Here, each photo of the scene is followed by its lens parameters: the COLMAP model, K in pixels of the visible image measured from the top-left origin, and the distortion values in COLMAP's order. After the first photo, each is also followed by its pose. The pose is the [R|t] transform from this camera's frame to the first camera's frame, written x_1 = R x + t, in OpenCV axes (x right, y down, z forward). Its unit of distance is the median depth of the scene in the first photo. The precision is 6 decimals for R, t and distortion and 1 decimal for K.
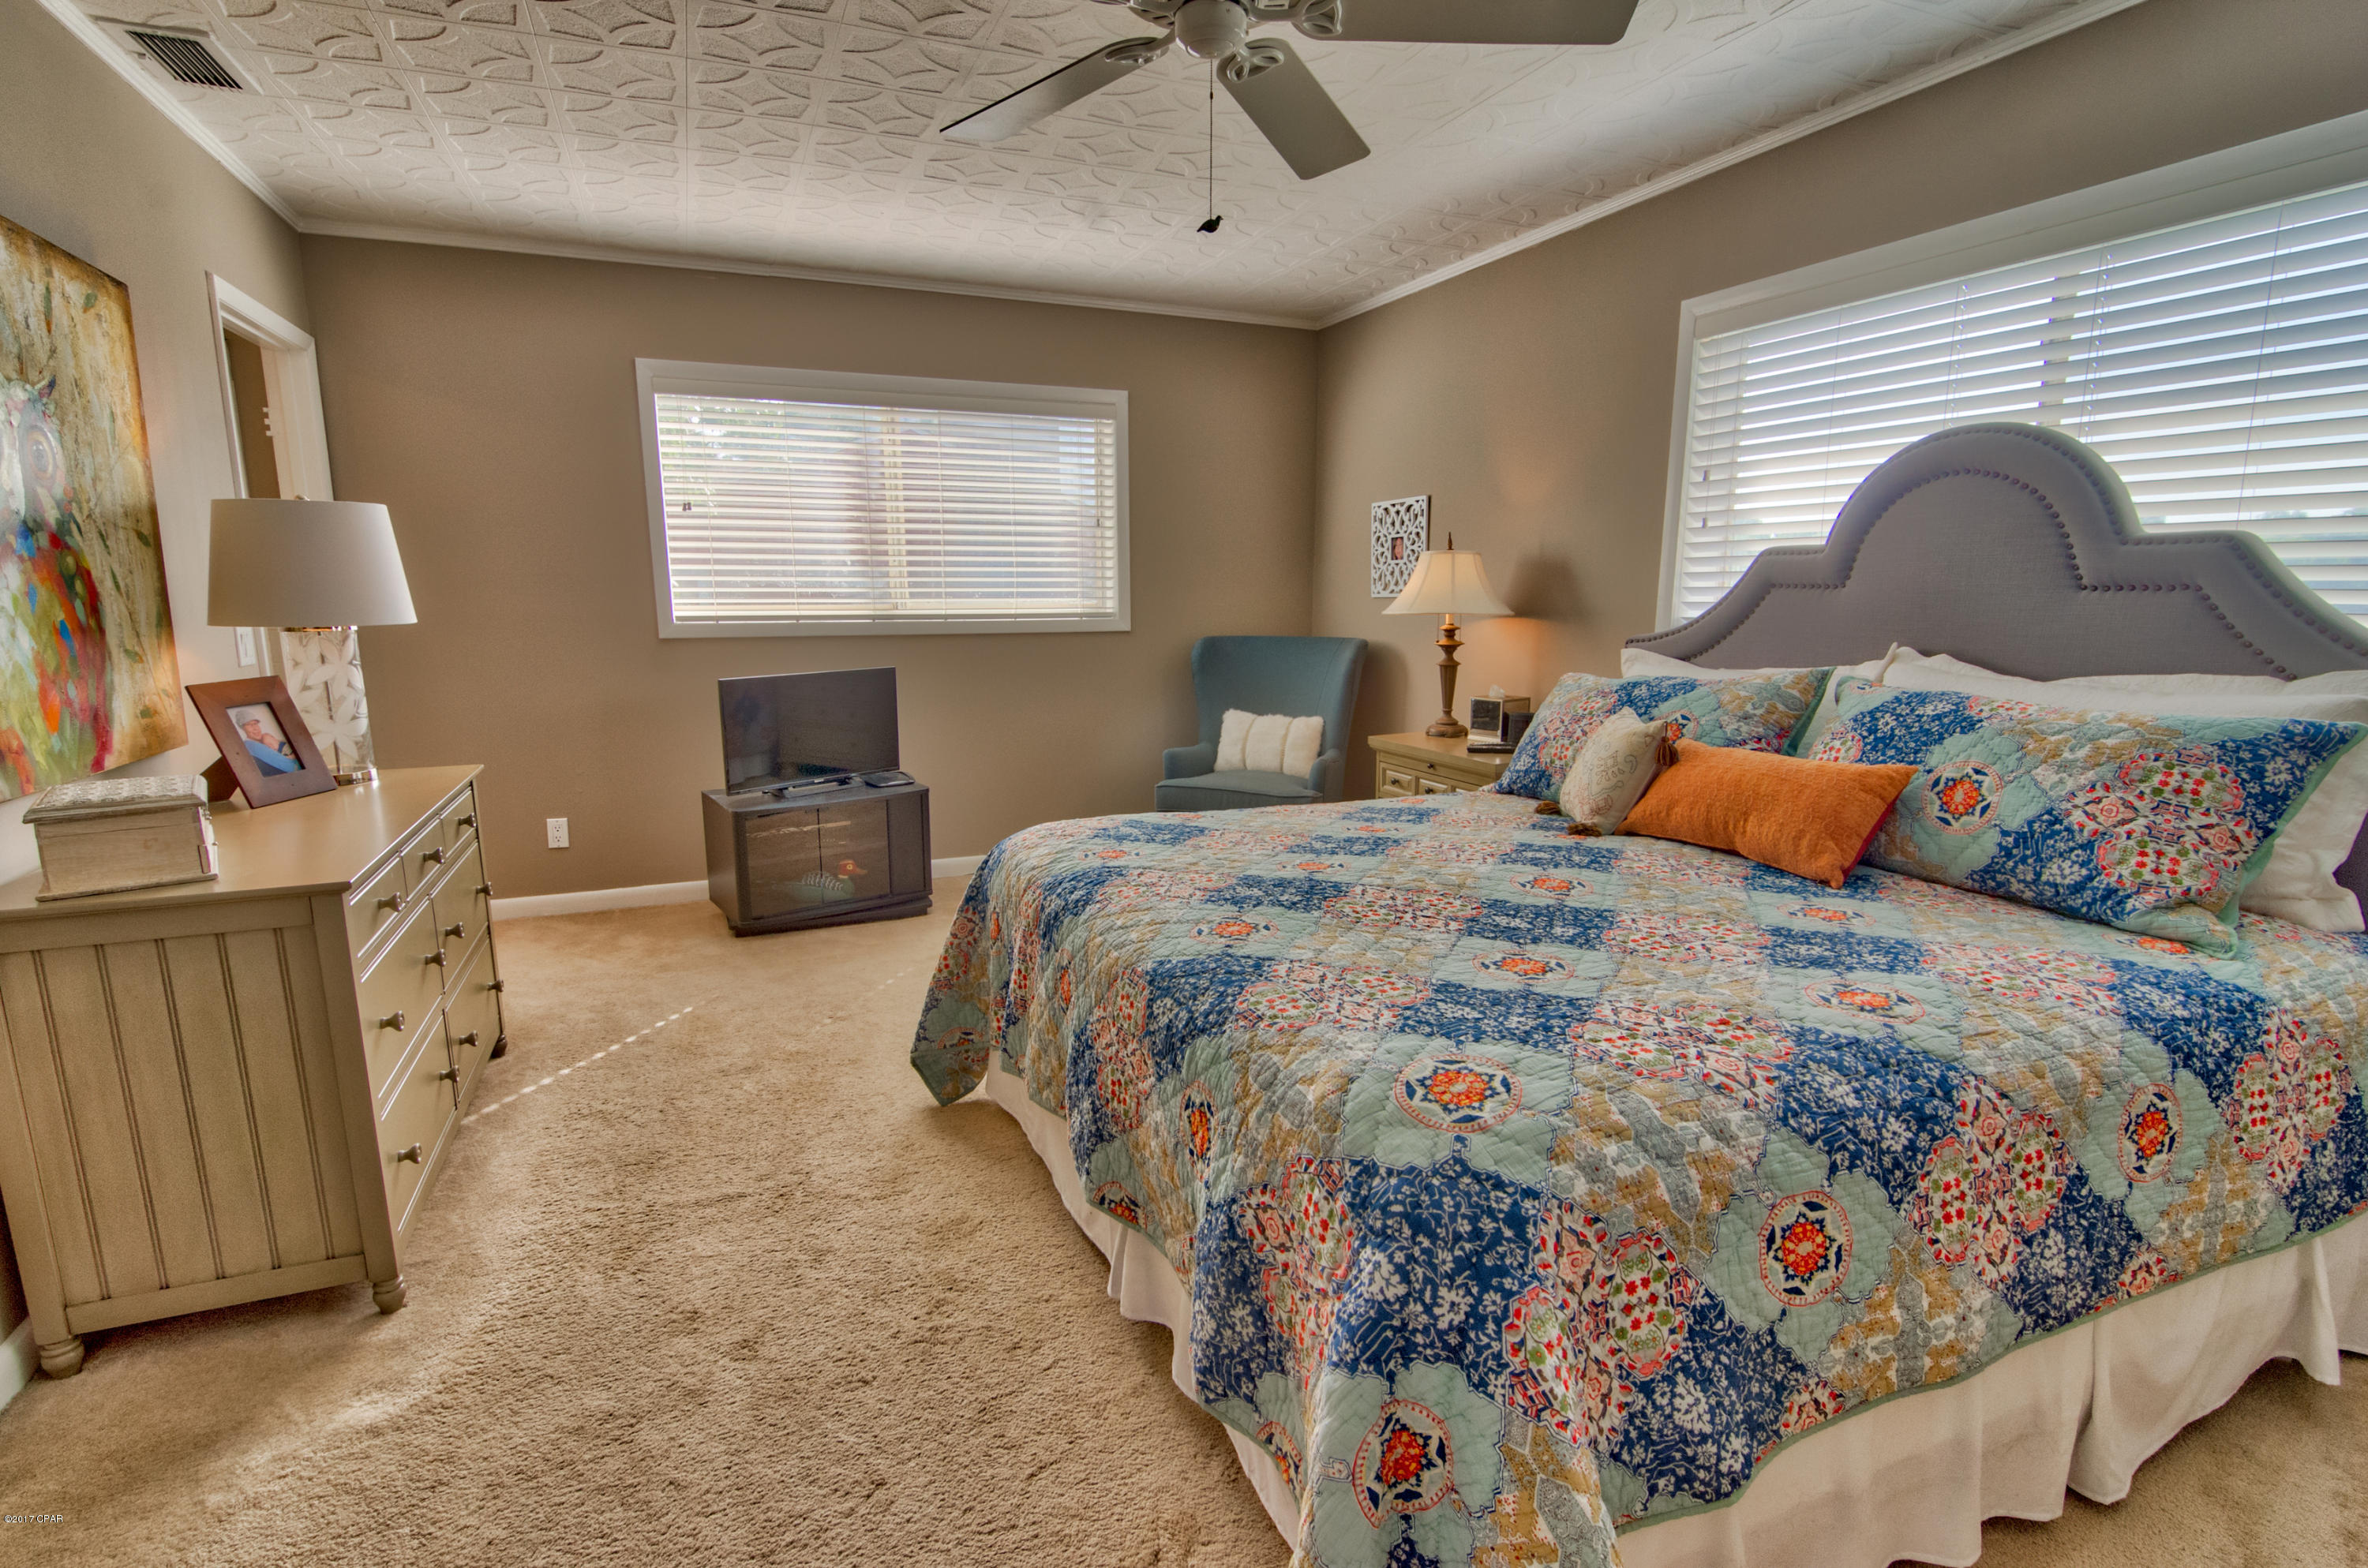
lens RADIAL K [[1138.2, 0, 1179.6], [0, 1138.2, 793.9], [0, 0, 1]] dist [0.003088, -0.007448]
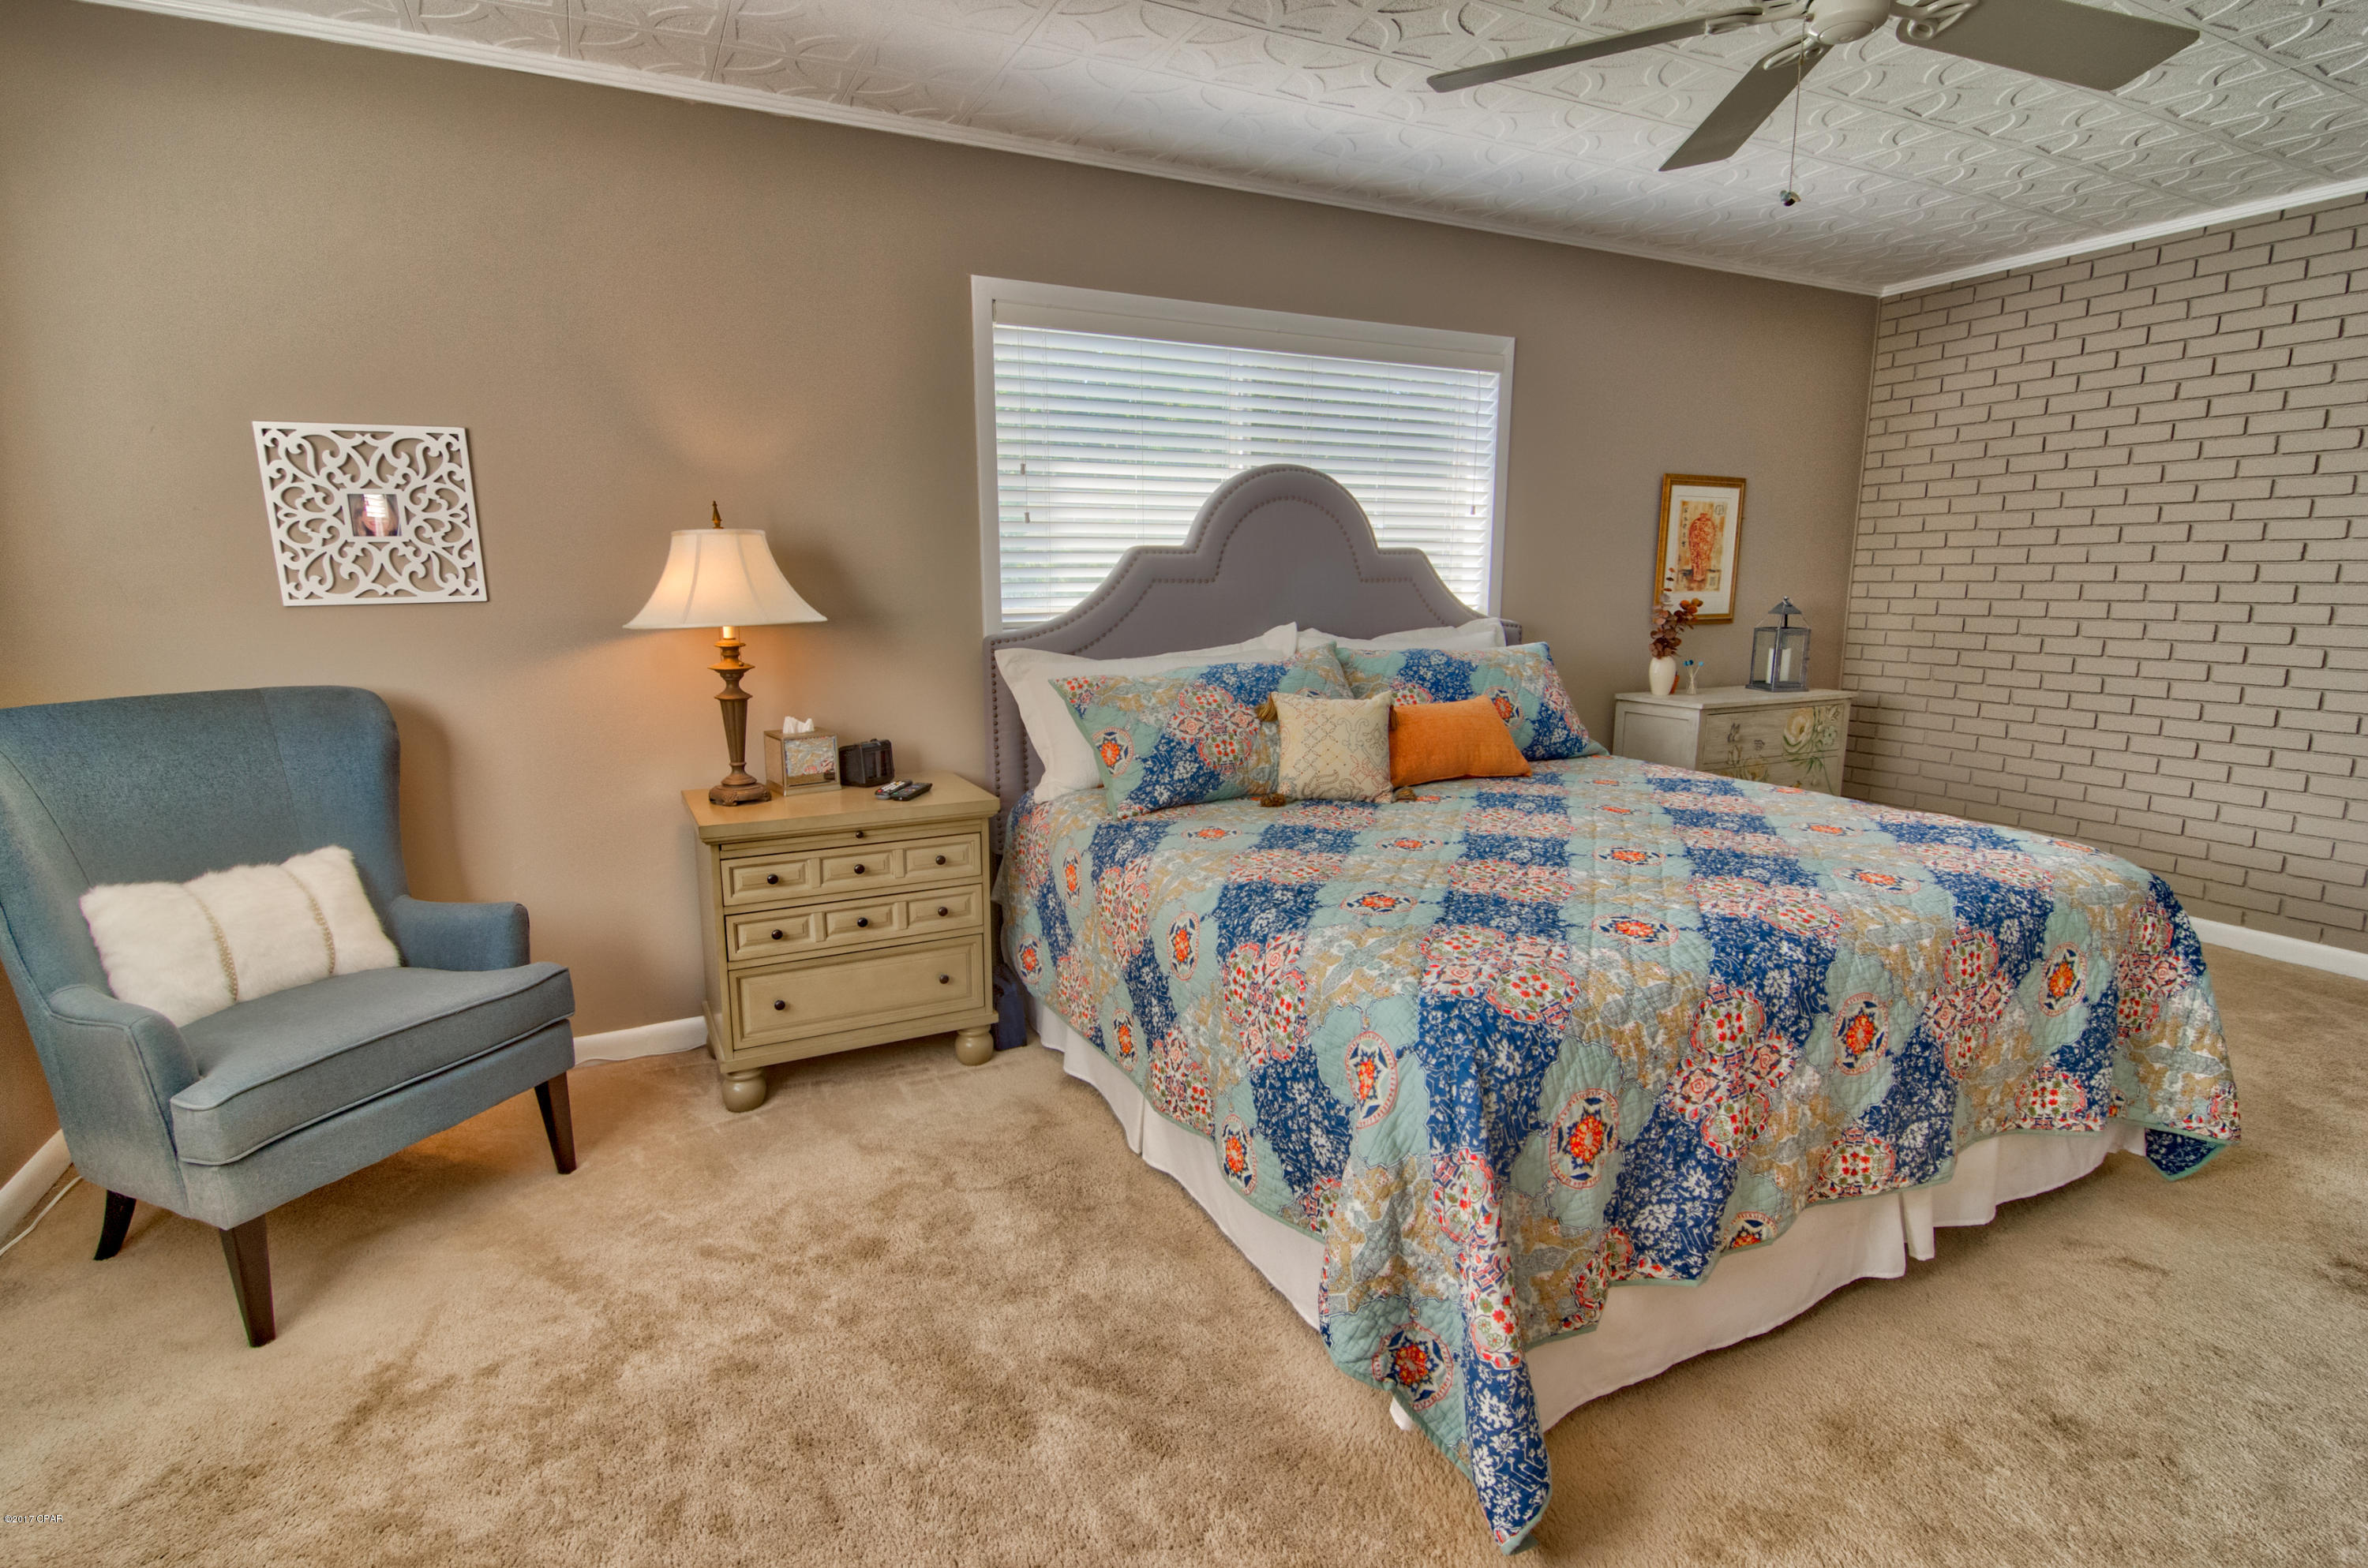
lens RADIAL K [[1138.2, 0, 1182.9], [0, 1138.2, 775.0], [0, 0, 1]] dist [0.003088, -0.007448]
pose [[-0.062176, -0.160288, 0.985110, -0.750618], [0.188474, 0.967376, 0.169298, -0.222156], [-0.980108, 0.196194, -0.029938, 1.282482]]
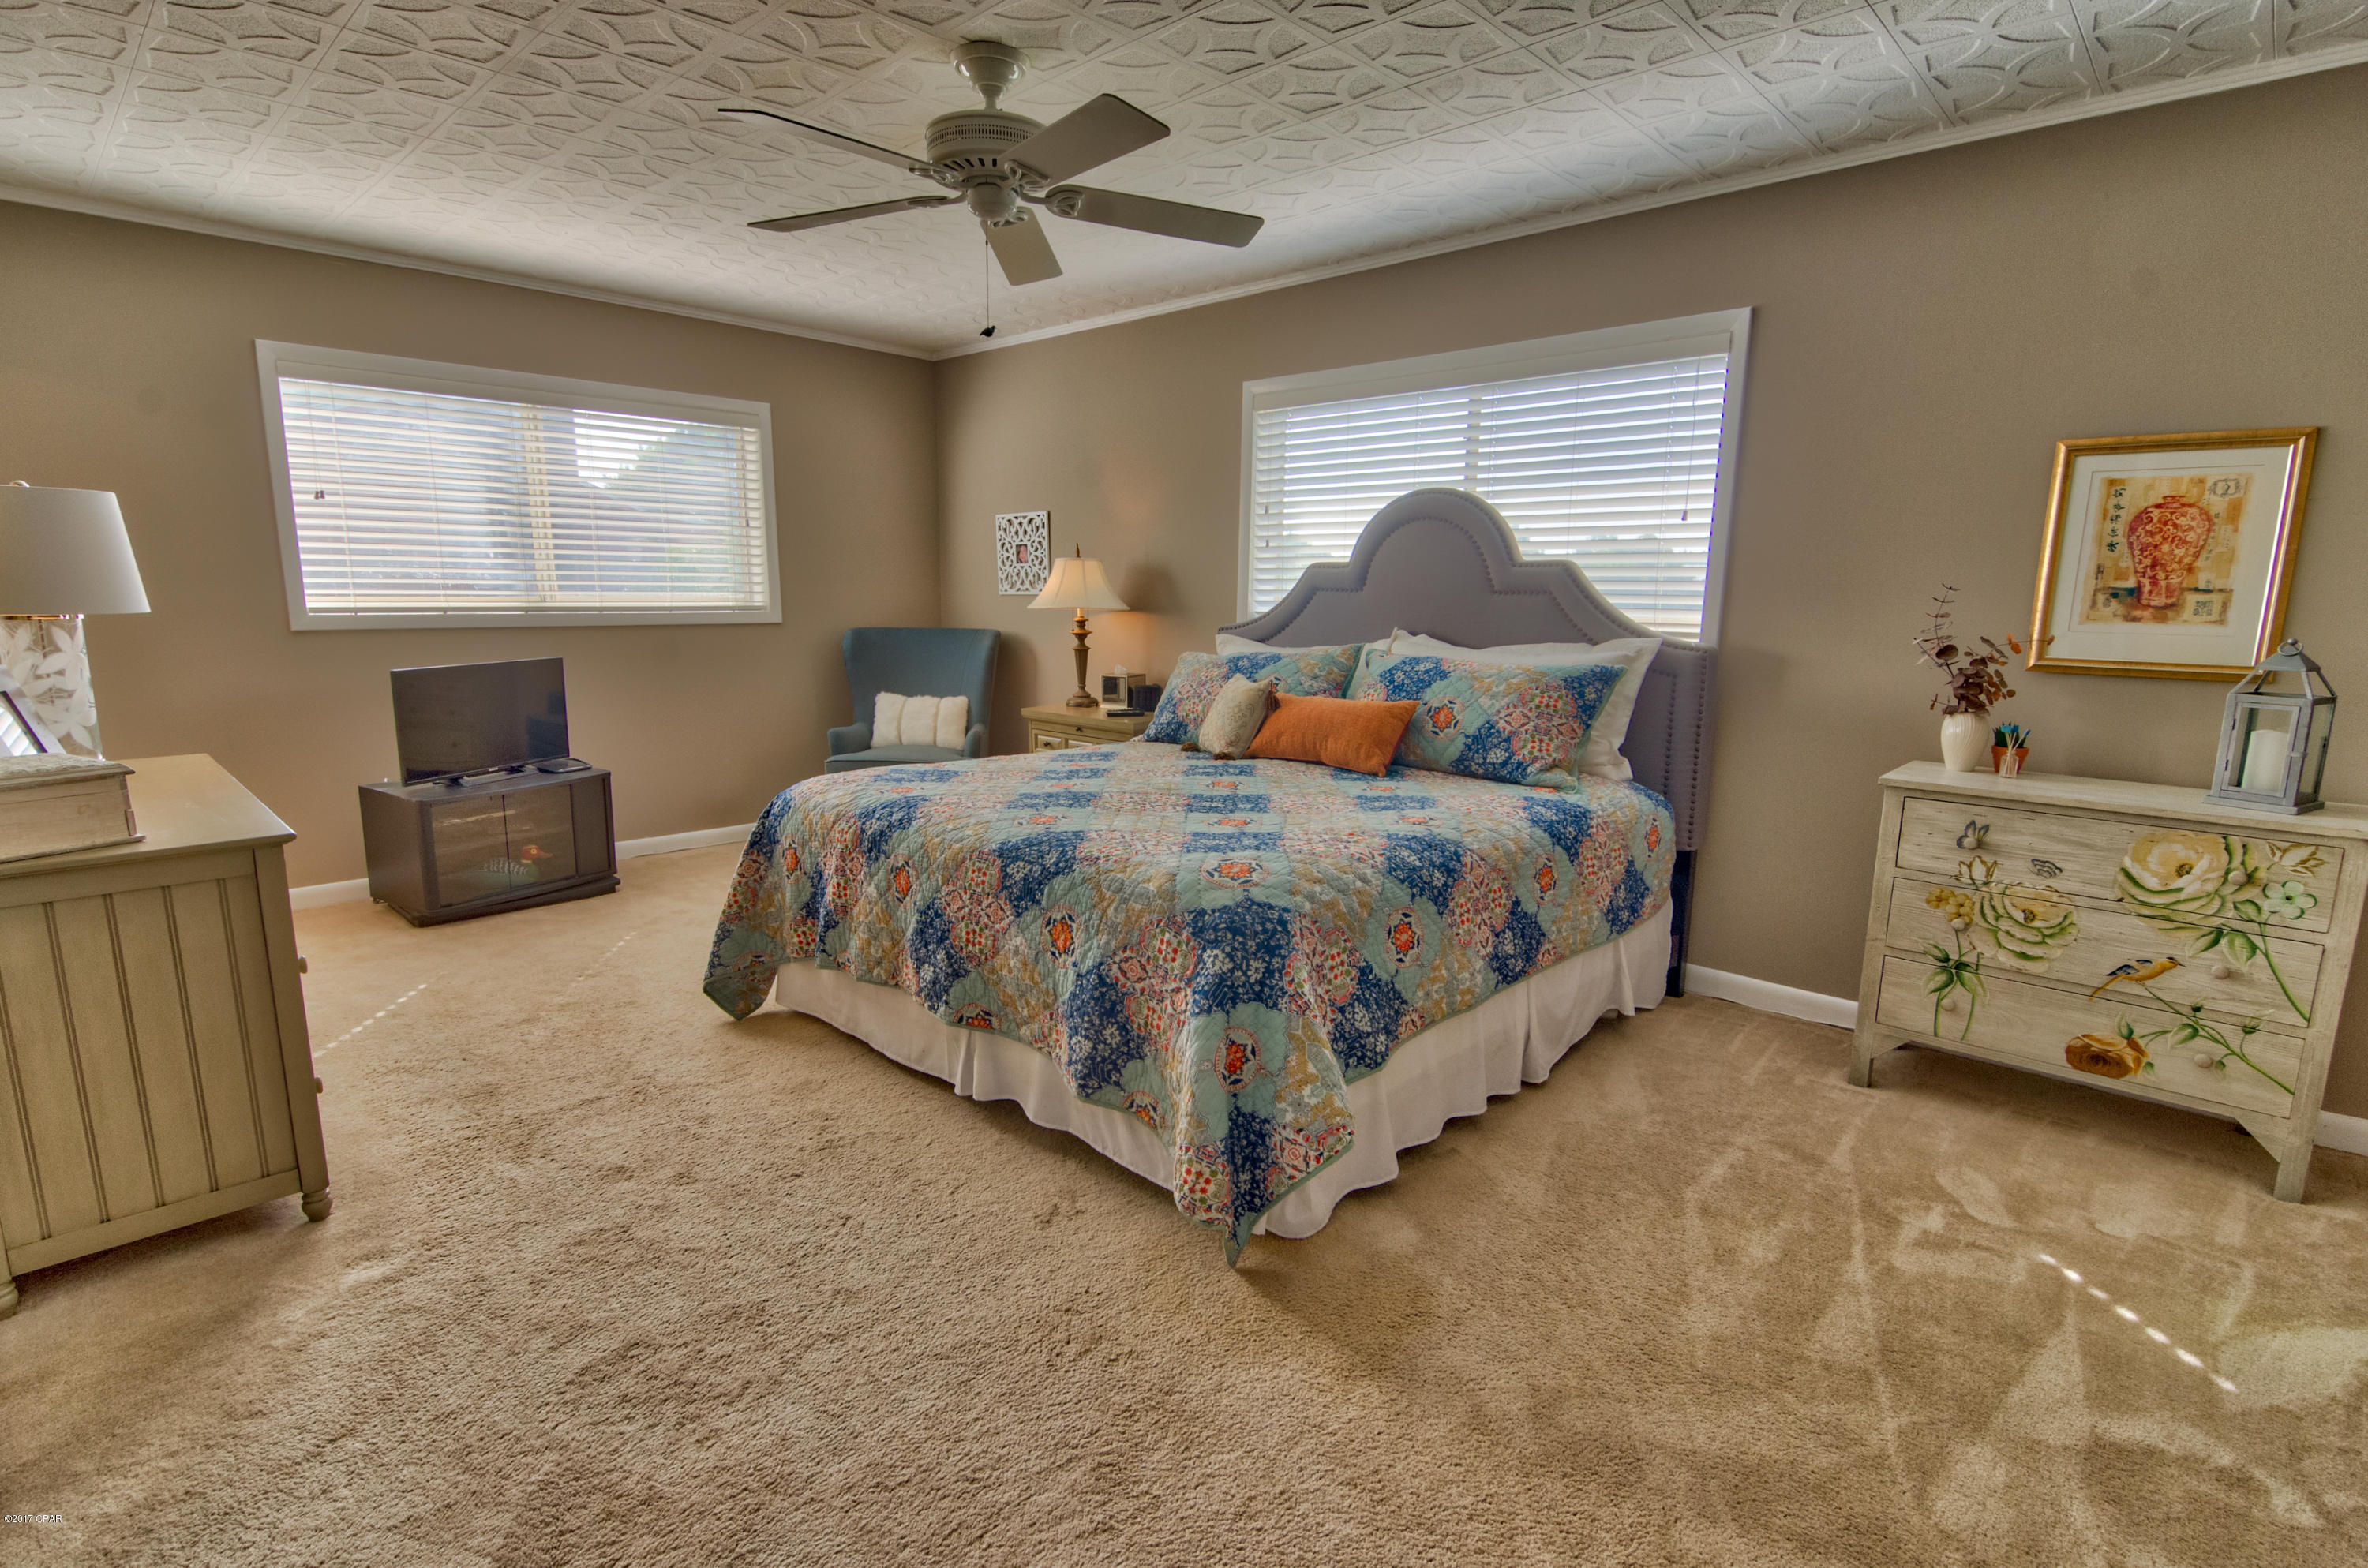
lens RADIAL K [[1138.2, 0, 1181.8], [0, 1138.2, 791.5], [0, 0, 1]] dist [0.003088, -0.007448]
pose [[0.916527, -0.058979, 0.395601, -0.277151], [0.059227, 0.998177, 0.011598, 0.057824], [-0.395564, 0.012801, 0.918349, -0.316325]]
